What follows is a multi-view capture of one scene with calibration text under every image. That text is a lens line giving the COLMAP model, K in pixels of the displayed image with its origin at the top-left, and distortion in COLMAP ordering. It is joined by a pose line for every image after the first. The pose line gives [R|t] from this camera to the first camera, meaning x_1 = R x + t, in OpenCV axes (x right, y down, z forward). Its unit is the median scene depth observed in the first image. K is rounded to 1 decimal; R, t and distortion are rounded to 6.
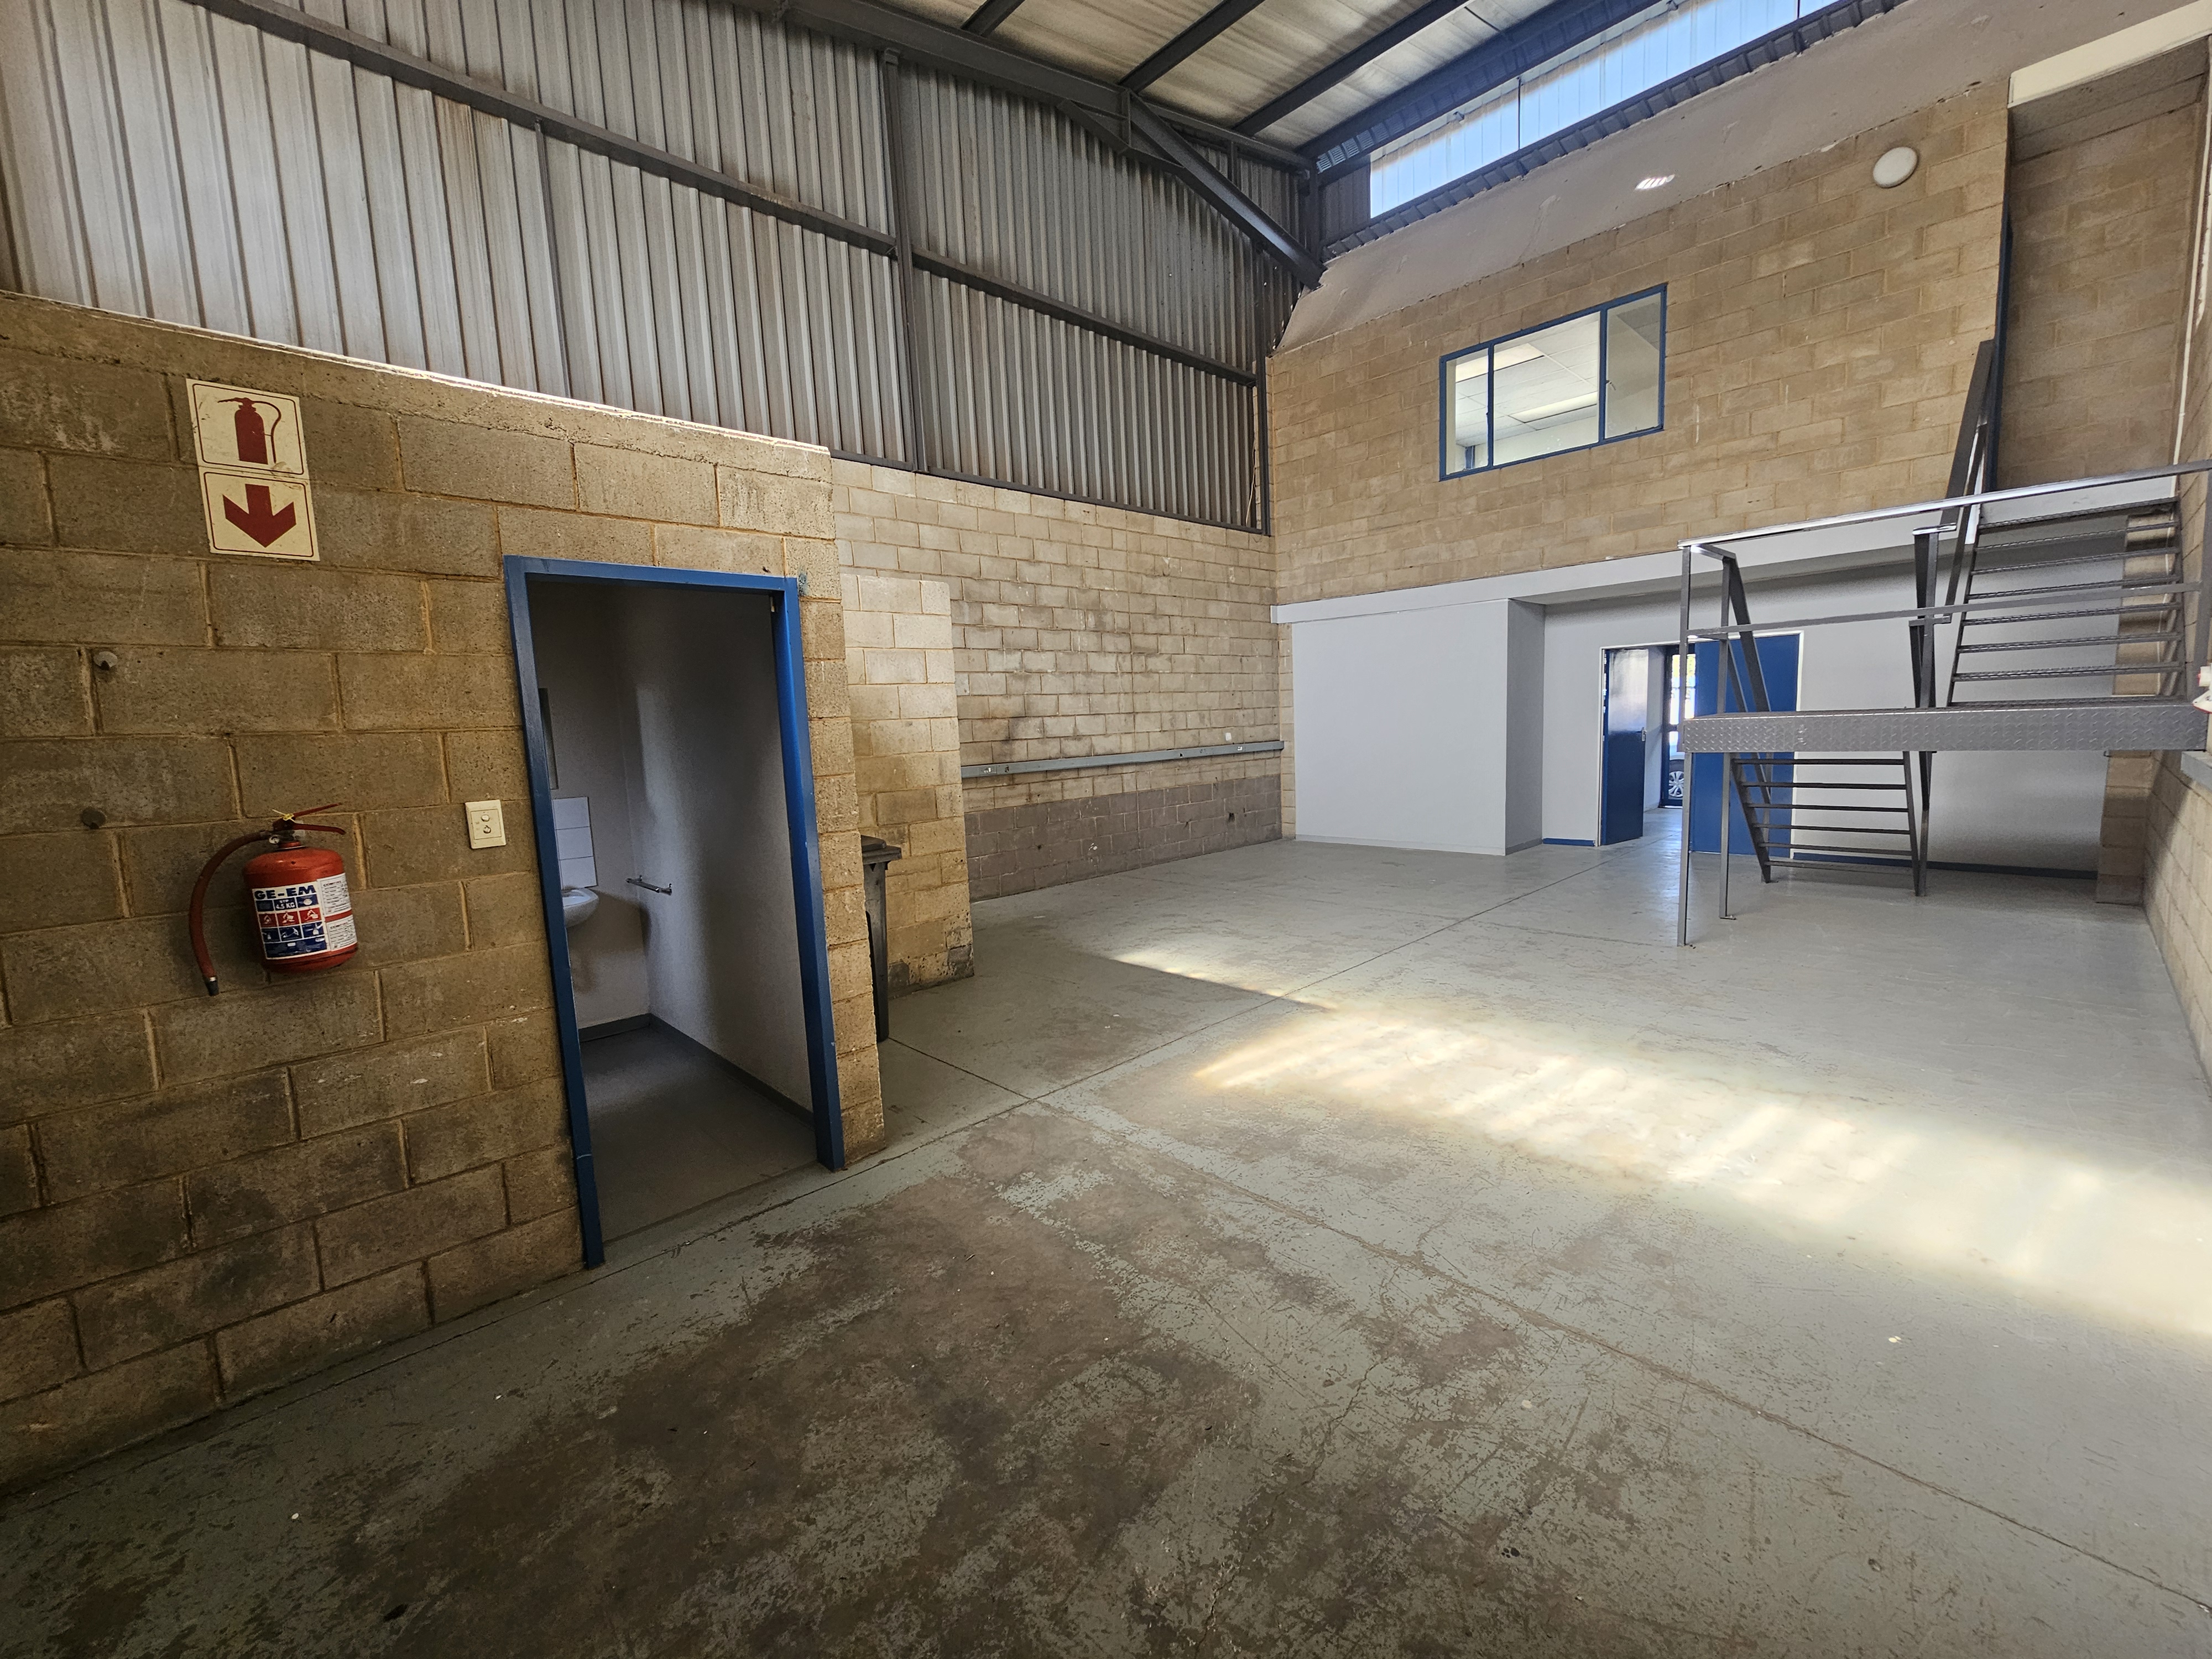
lens RADIAL K [[908.3, 0, 1106.0], [0, 908.3, 829.5], [0, 0, 1]] dist [-0.003206, -0.000155]
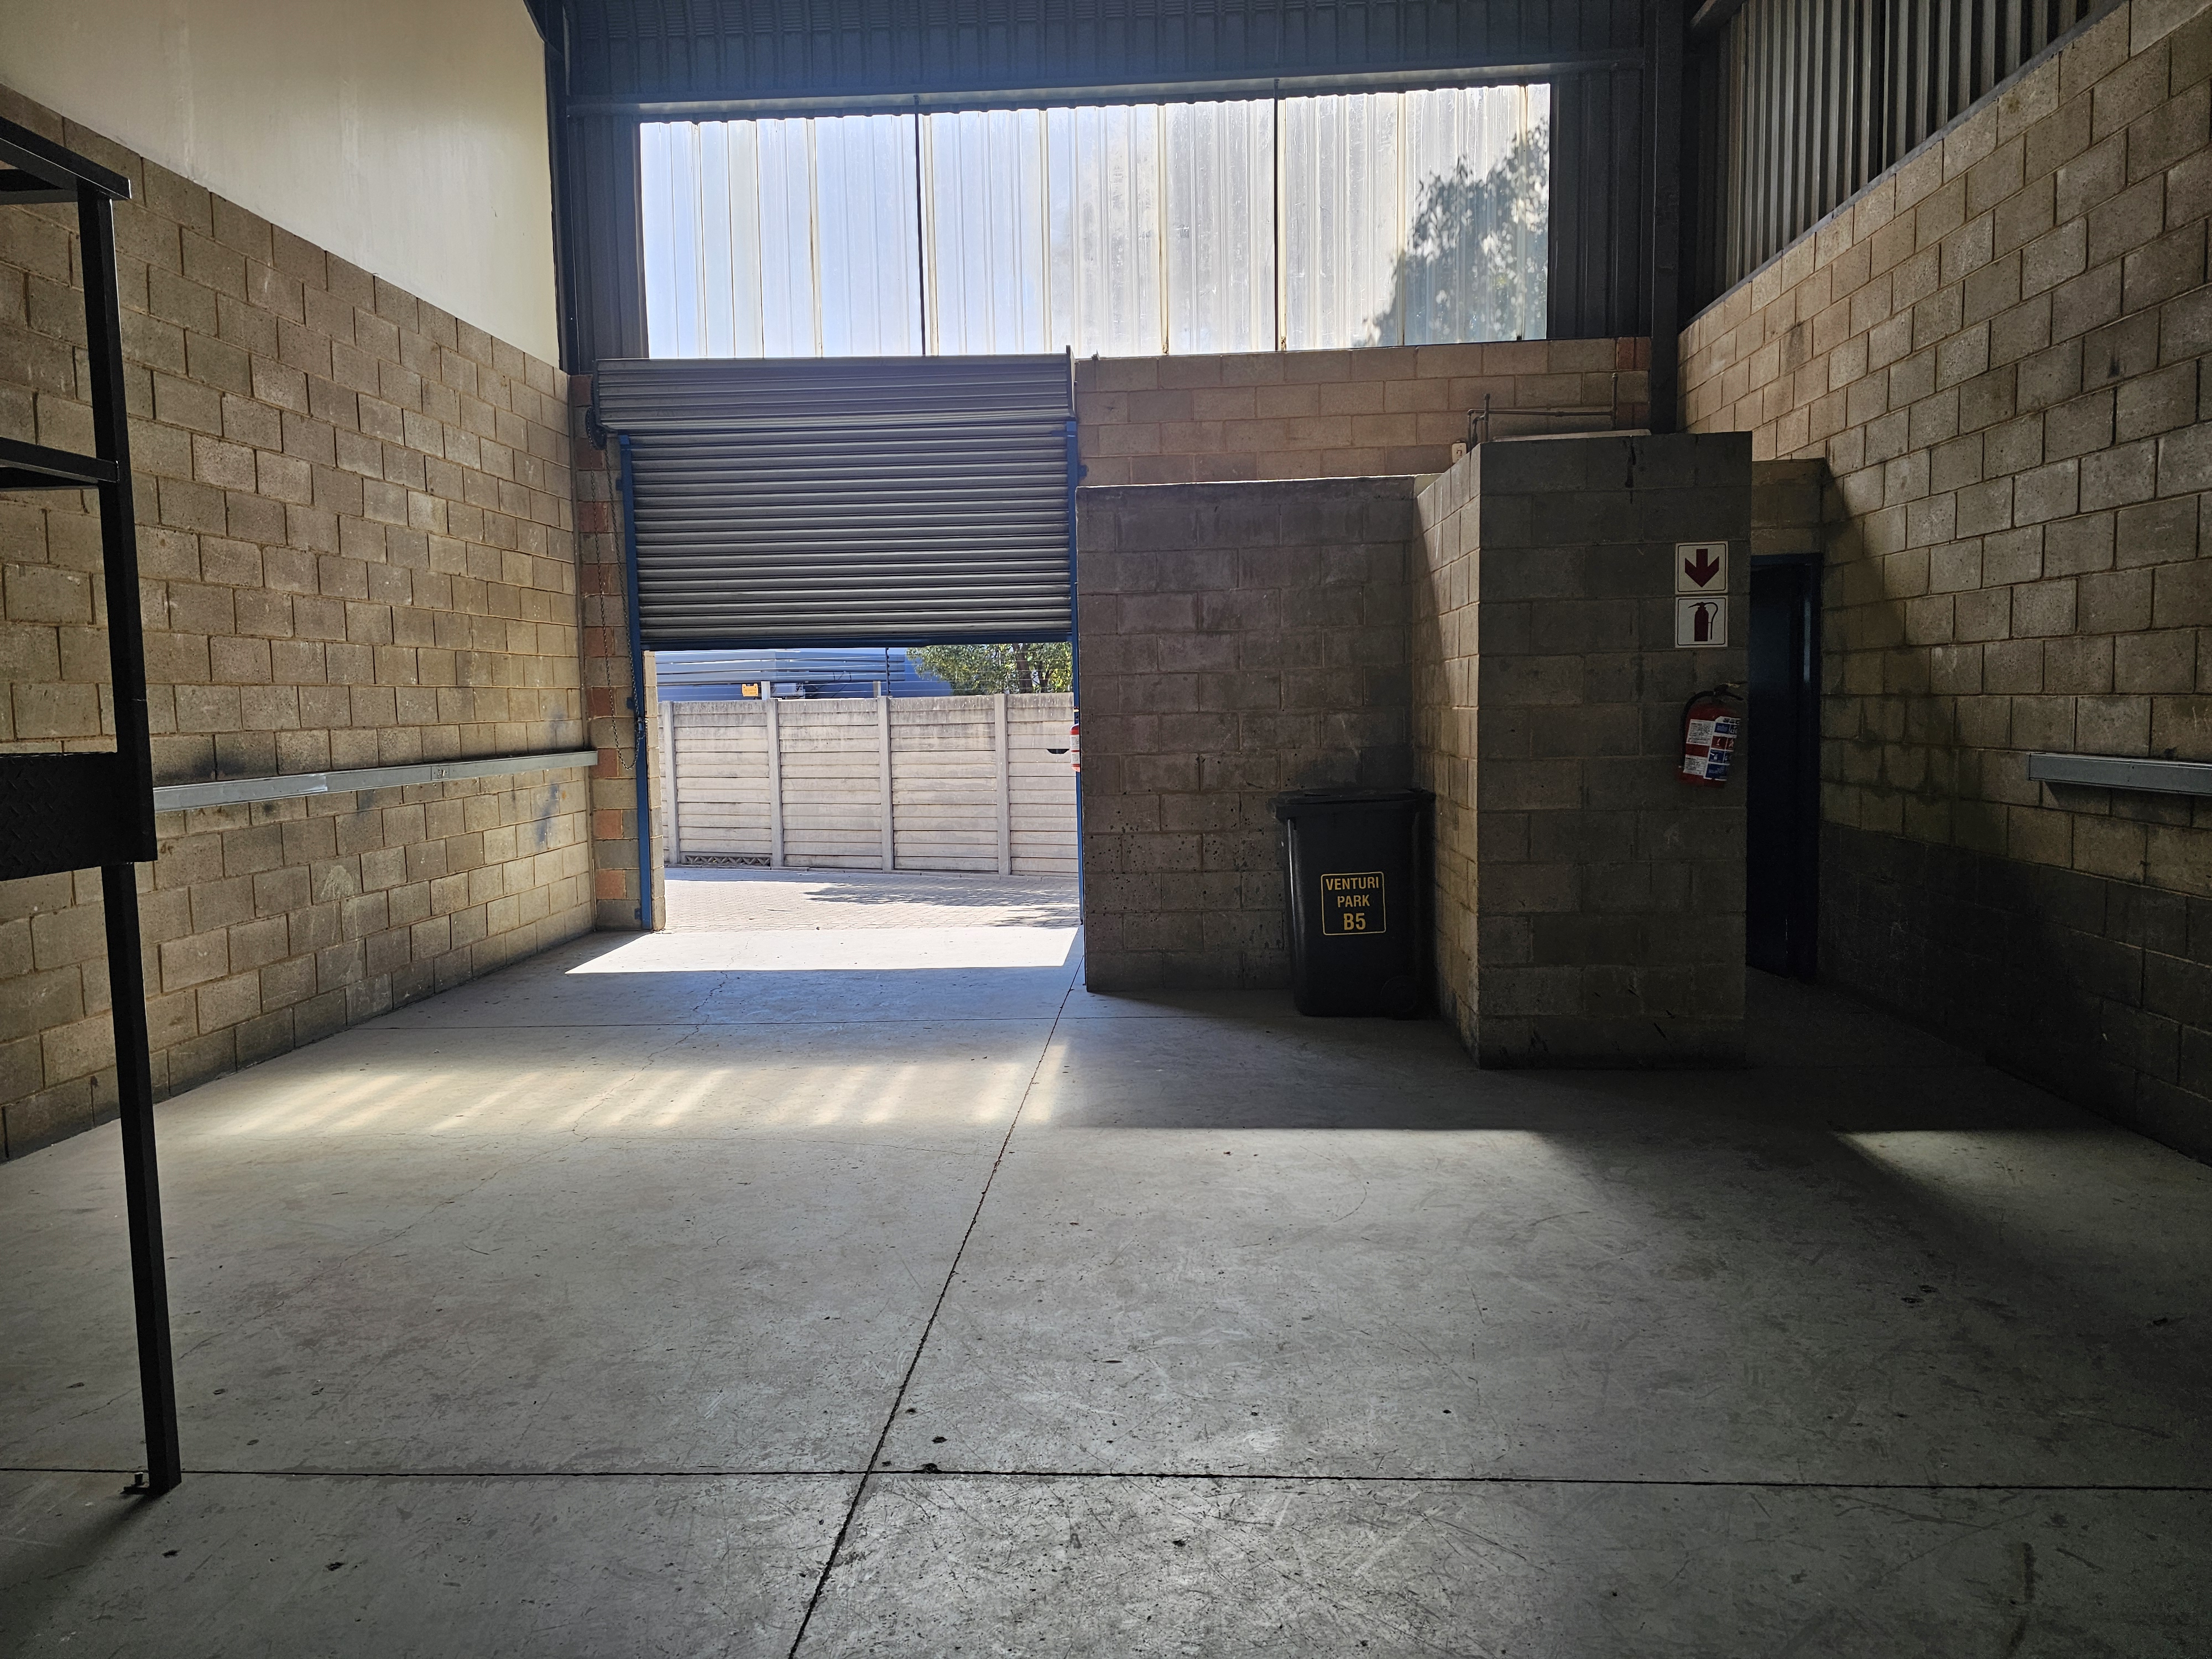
lens RADIAL K [[1467.8, 0, 1106.9], [0, 1467.8, 817.4], [0, 0, 1]] dist [0.075209, -0.076814]
pose [[-0.730897, 0.116154, -0.672531, 0.486202], [-0.027054, 0.979705, 0.198608, -0.139786], [0.681951, 0.163357, -0.712922, 1.050546]]
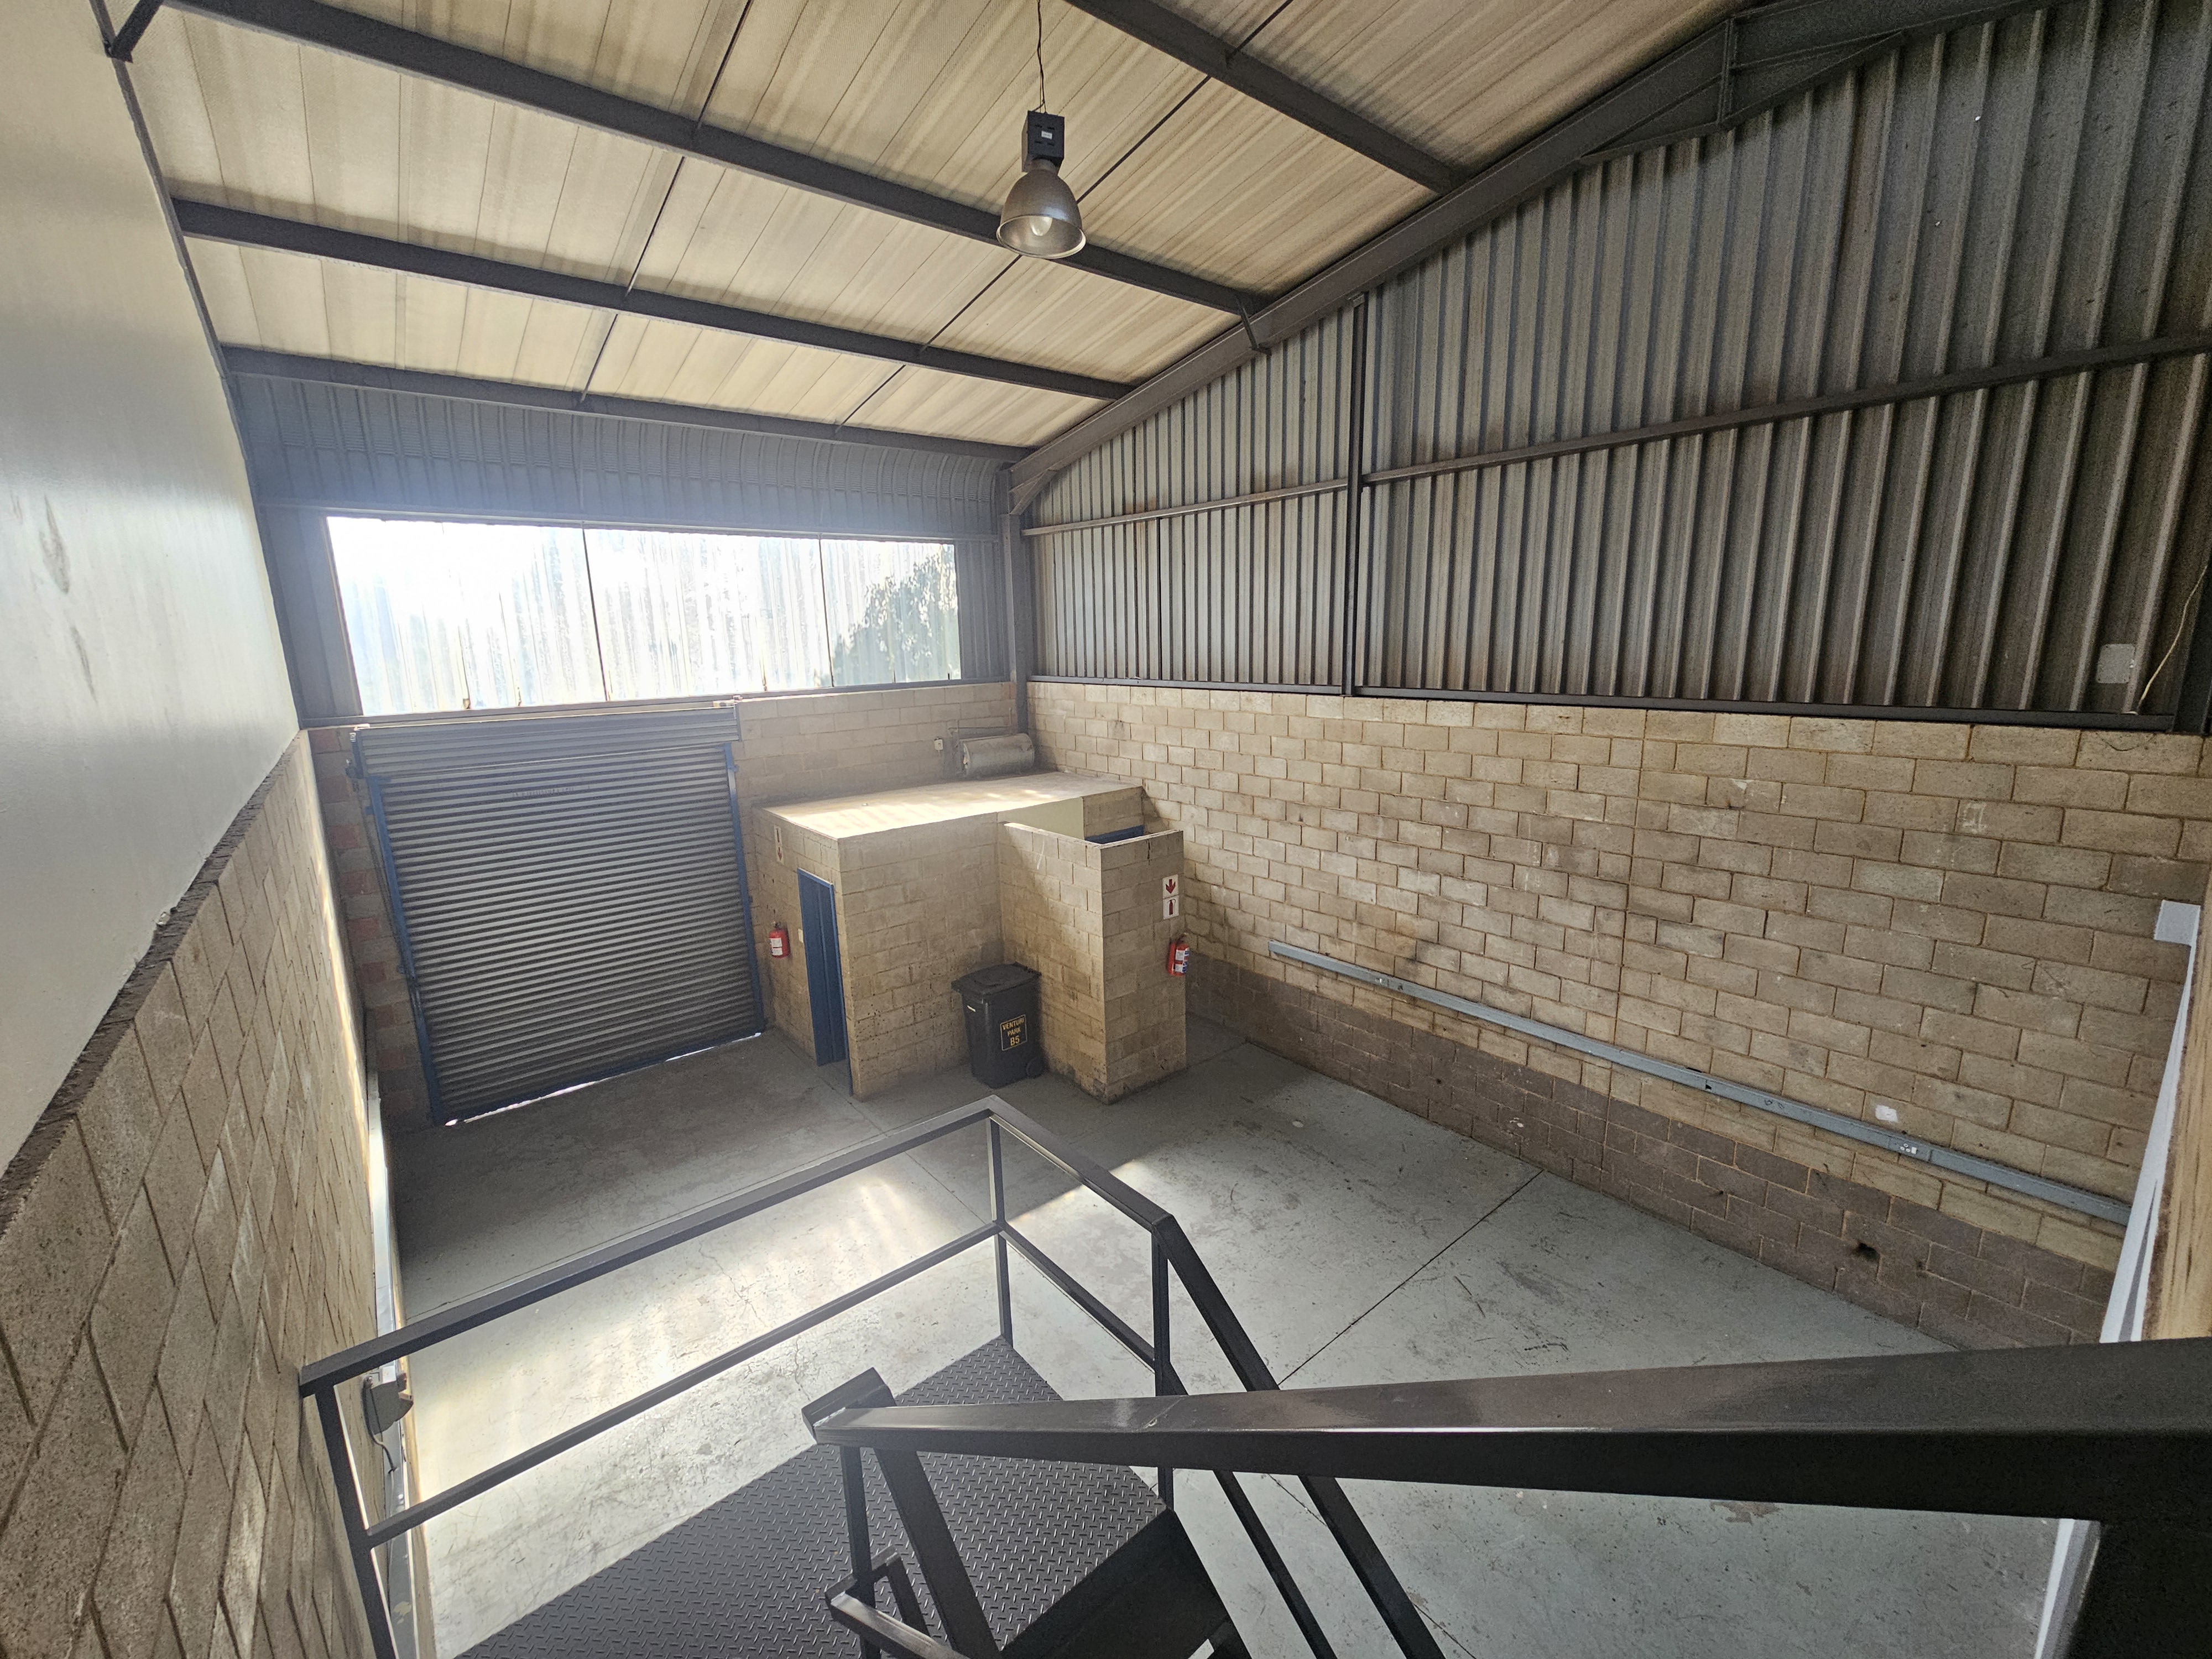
lens RADIAL K [[908.3, 0, 1106.0], [0, 908.3, 829.5], [0, 0, 1]] dist [-0.003206, -0.000155]
pose [[-0.079281, 0.255363, -0.963589, 0.788661], [-0.089521, 0.960902, 0.262016, -0.444888], [0.992825, 0.107034, -0.053321, 0.710374]]
